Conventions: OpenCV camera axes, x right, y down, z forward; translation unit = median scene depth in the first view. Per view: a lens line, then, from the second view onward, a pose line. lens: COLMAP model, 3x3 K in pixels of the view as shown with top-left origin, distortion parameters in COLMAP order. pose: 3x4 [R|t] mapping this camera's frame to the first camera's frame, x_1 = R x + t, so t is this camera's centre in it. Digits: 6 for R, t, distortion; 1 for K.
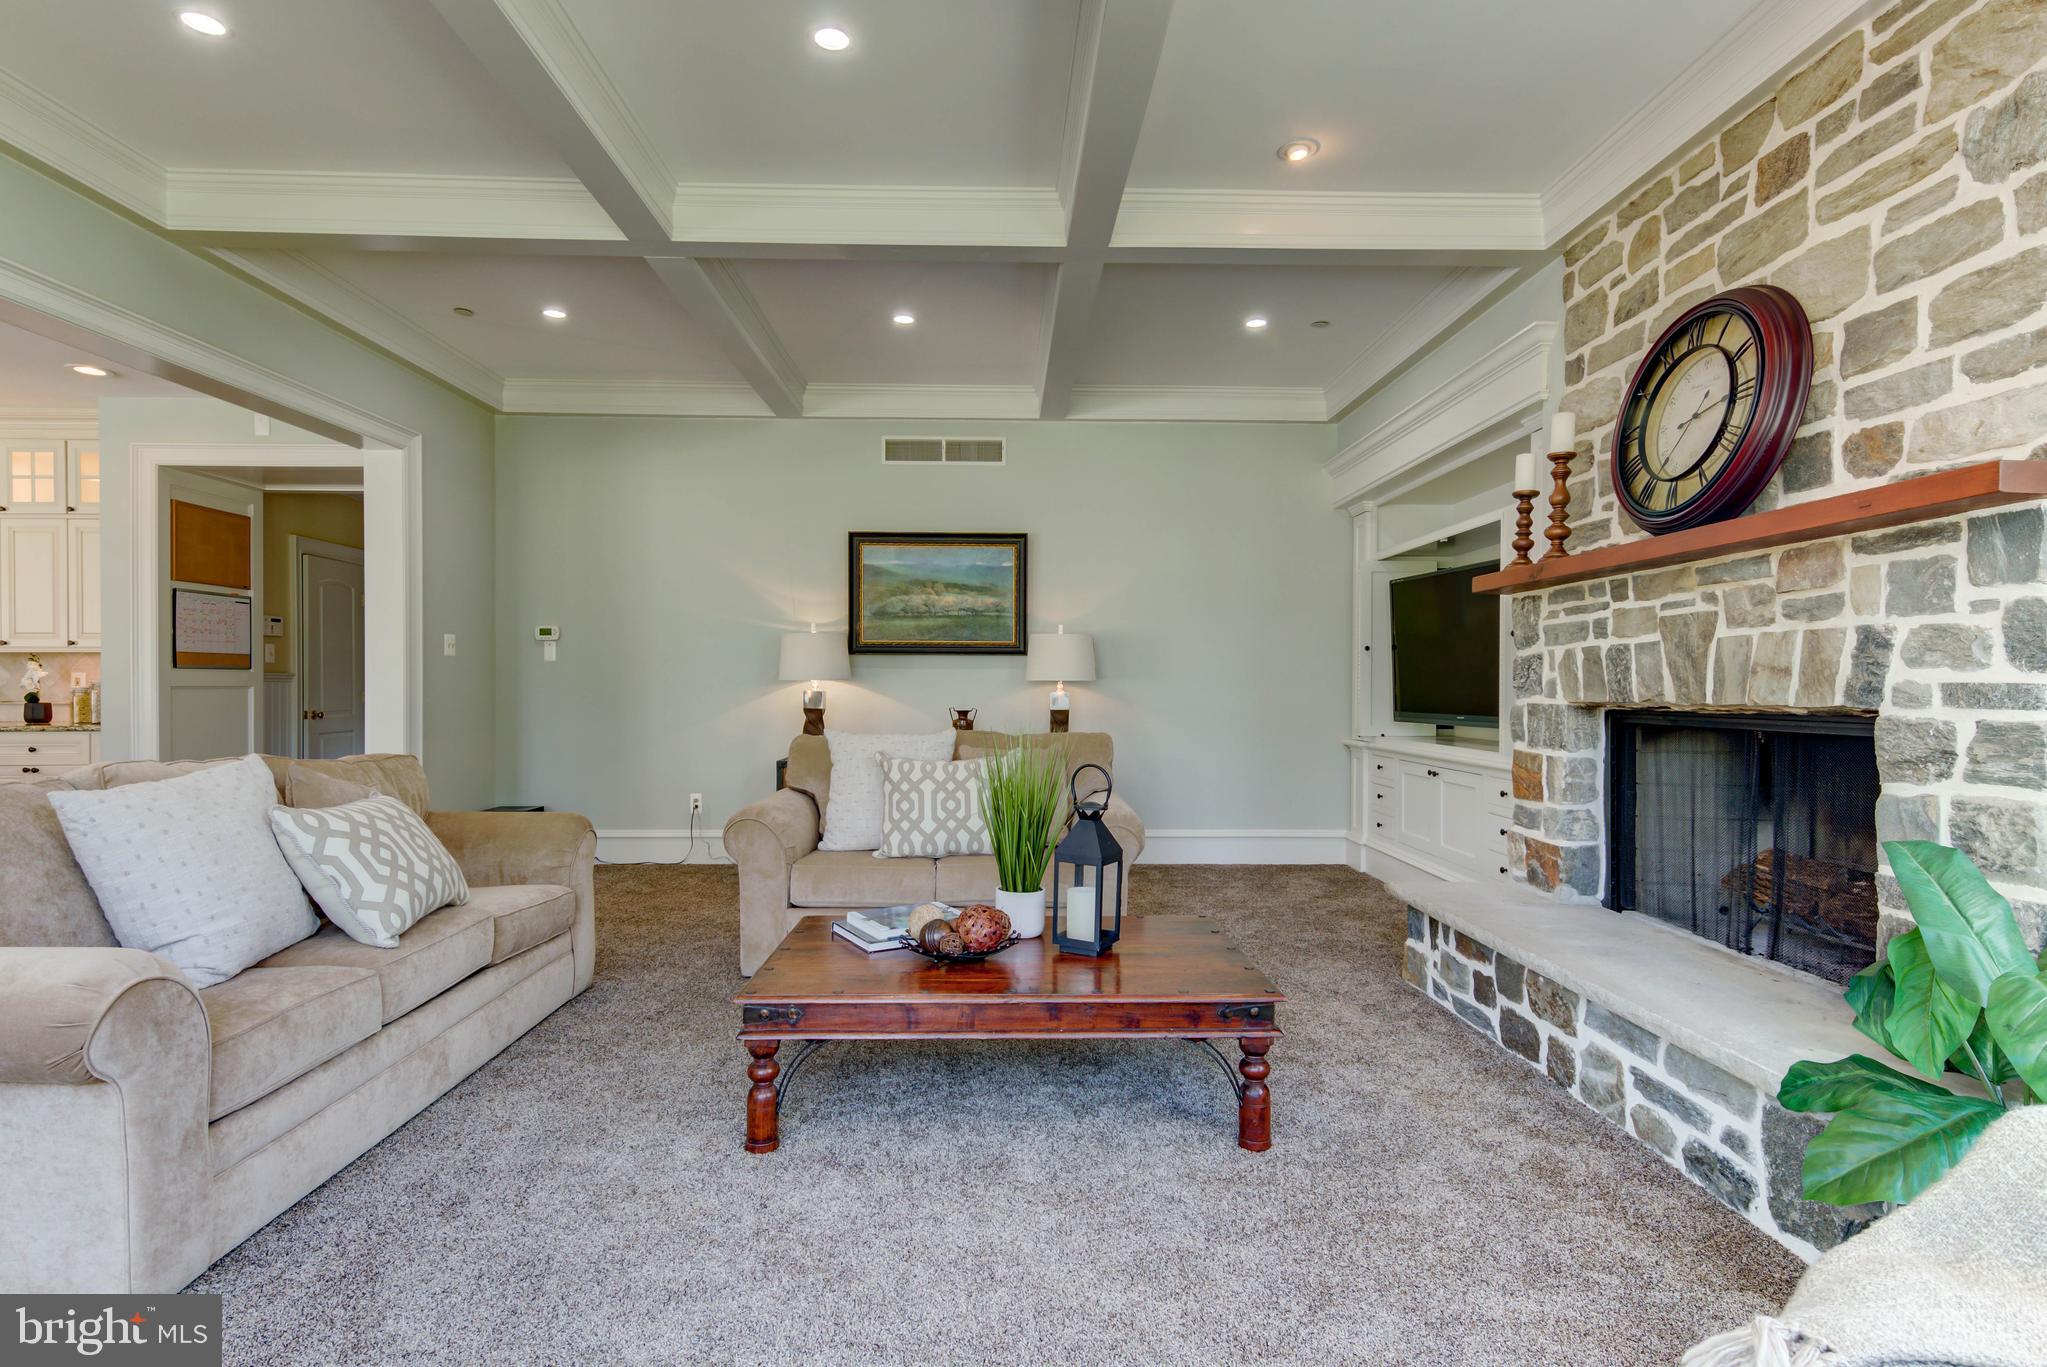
lens RADIAL K [[1026.1, 0, 1021.8], [0, 1026.1, 689.2], [0, 0, 1]] dist [0.027051, -0.010681]
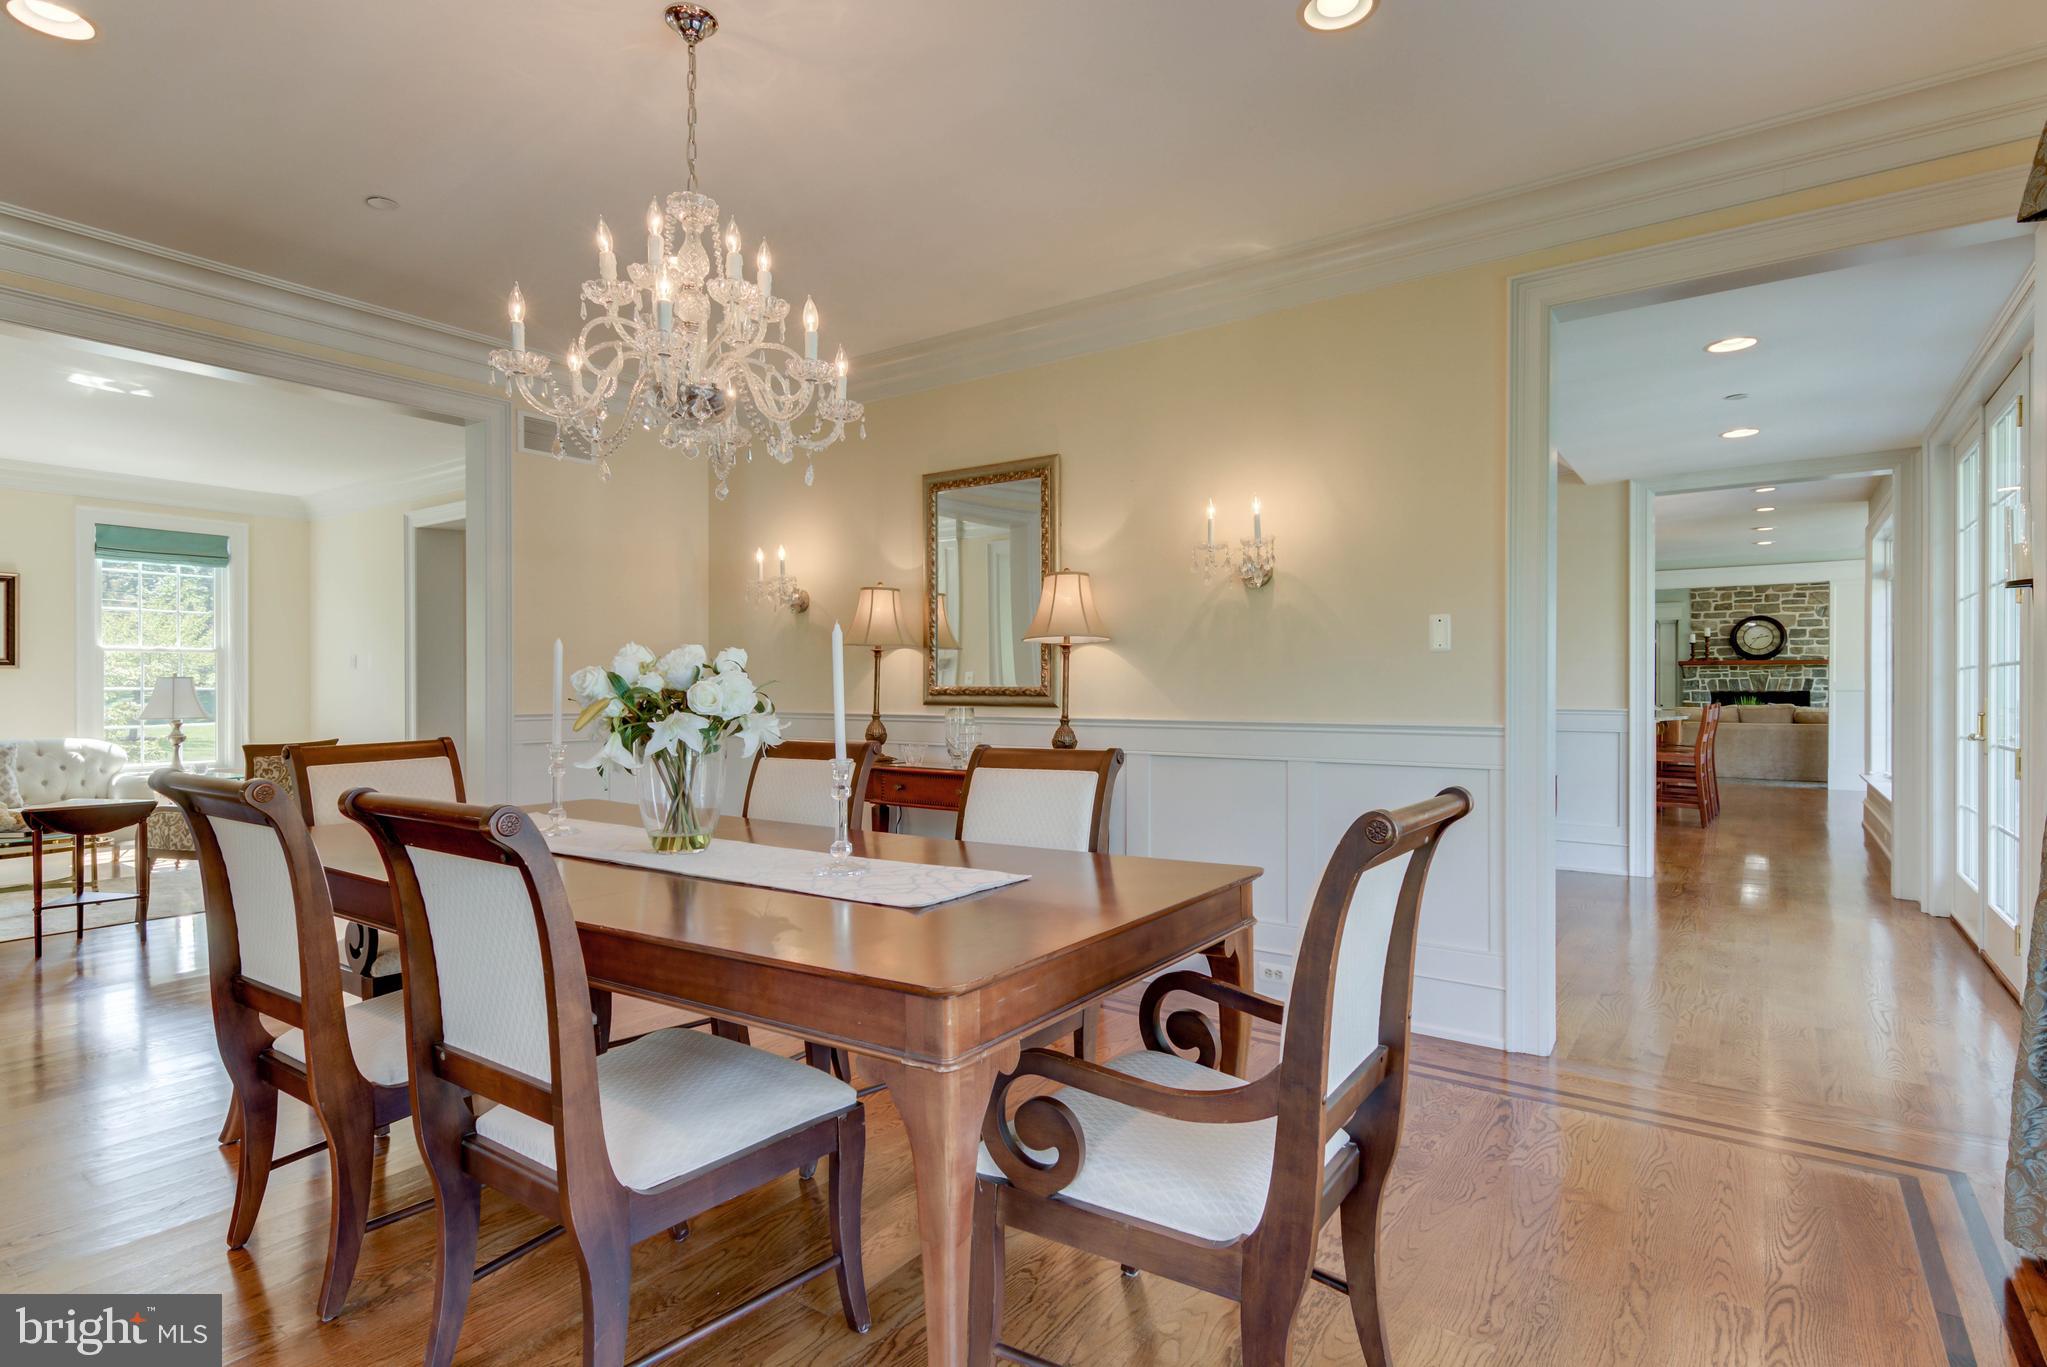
lens RADIAL K [[1026.1, 0, 1021.8], [0, 1026.1, 689.2], [0, 0, 1]] dist [0.027051, -0.010681]
pose [[0.604418, -0.001335, 0.796666, -6.887637], [0.003964, 0.999991, -0.001332, -0.001997], [-0.796657, 0.003963, 0.604419, 0.905737]]
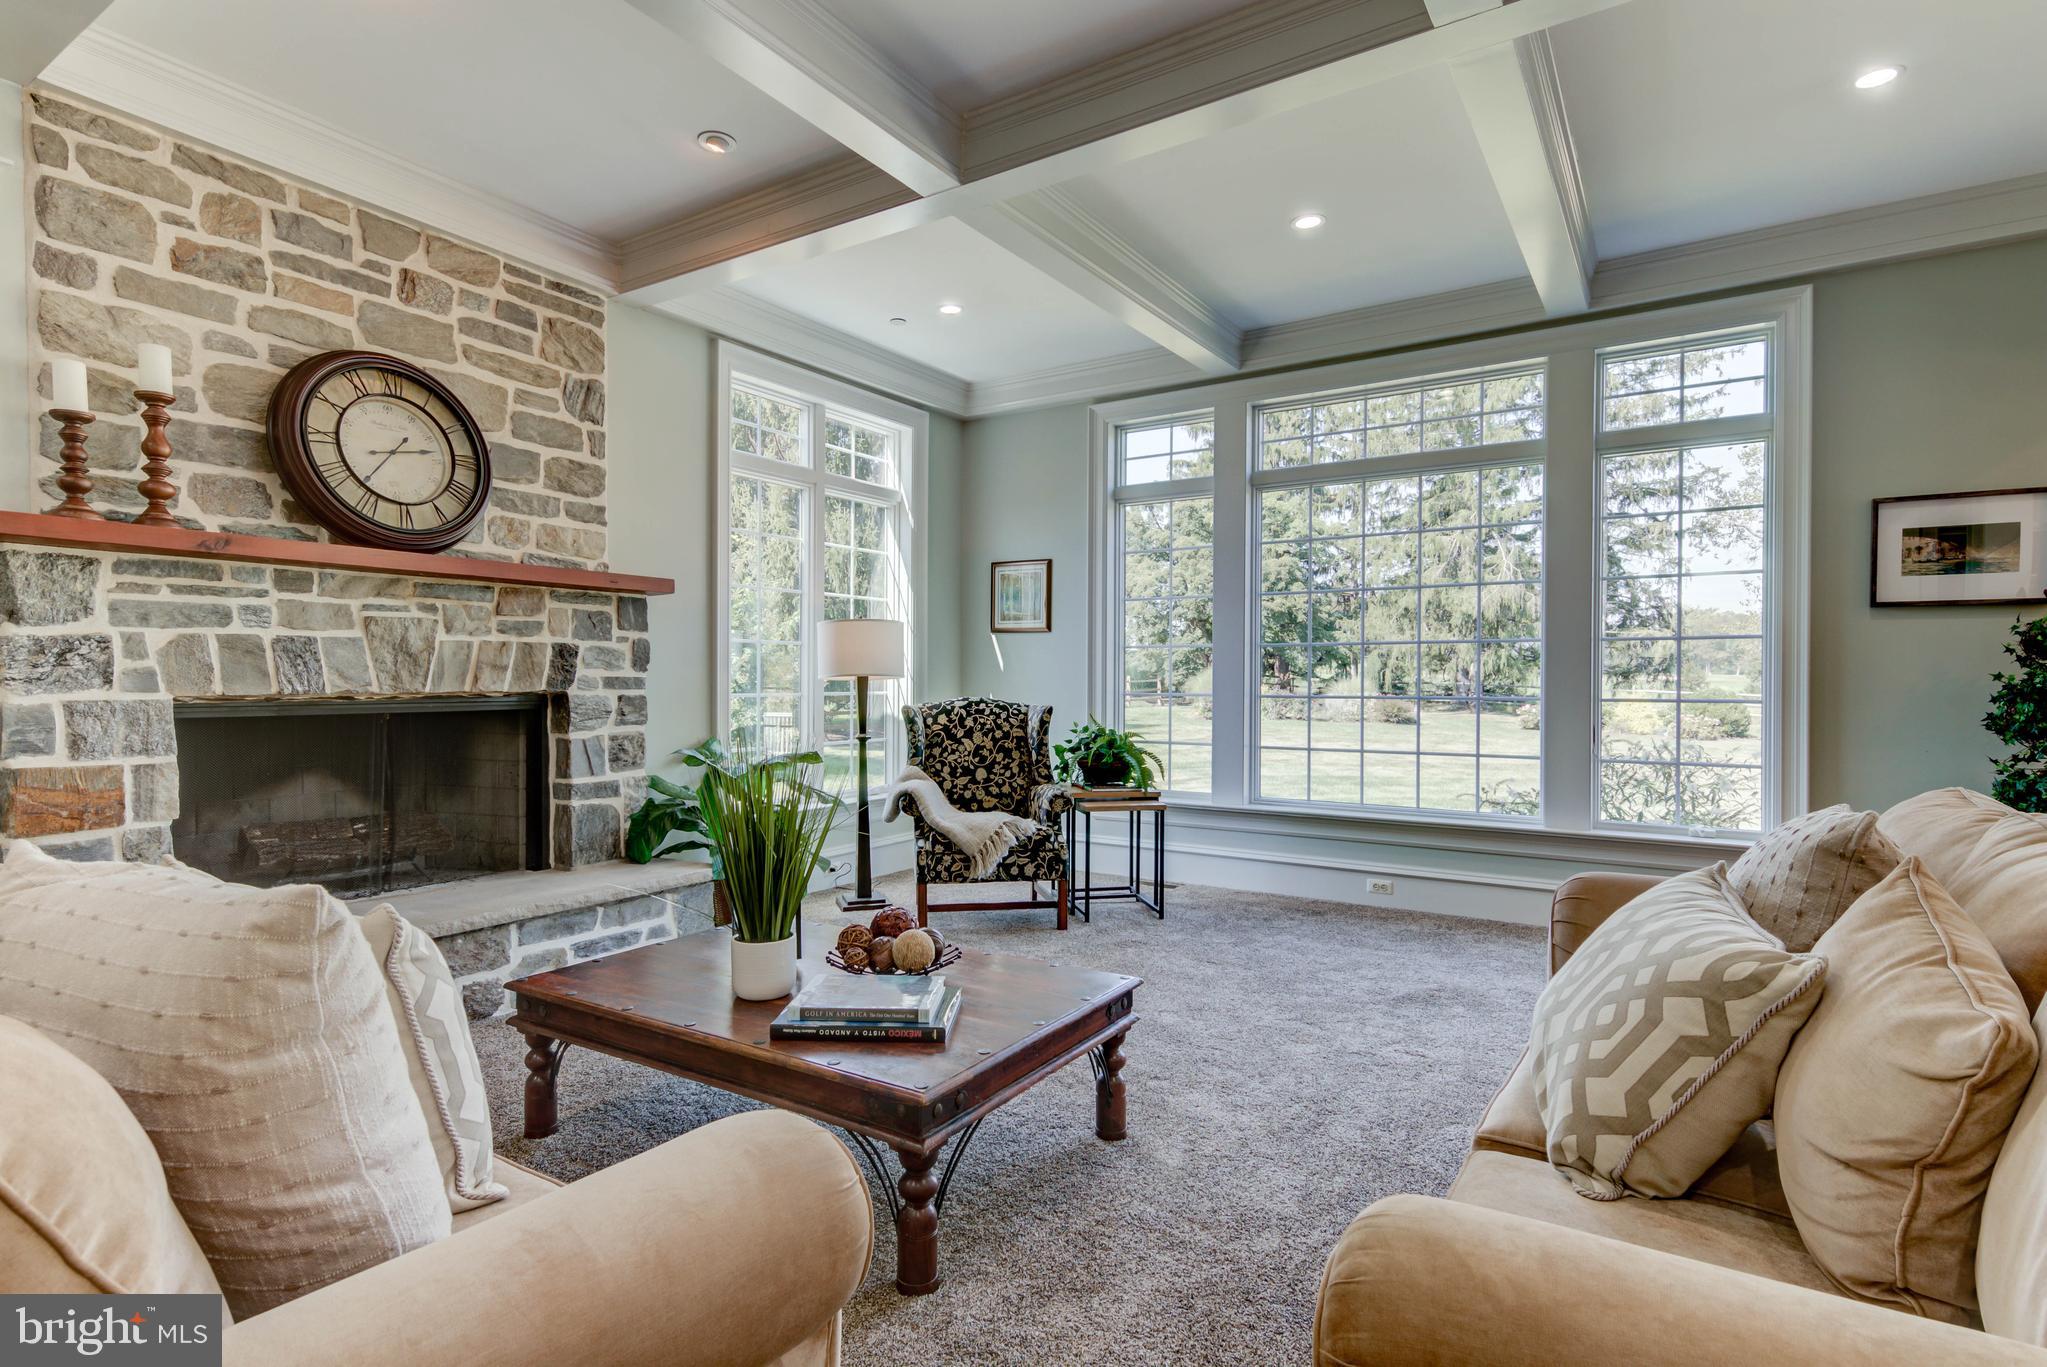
lens RADIAL K [[1026.1, 0, 1021.8], [0, 1026.1, 689.2], [0, 0, 1]] dist [0.027051, -0.010681]
pose [[-0.822067, -0.008967, 0.569321, -0.721572], [-0.001815, 0.999912, 0.013128, -0.007891], [-0.569388, 0.009759, -0.822011, 1.802994]]
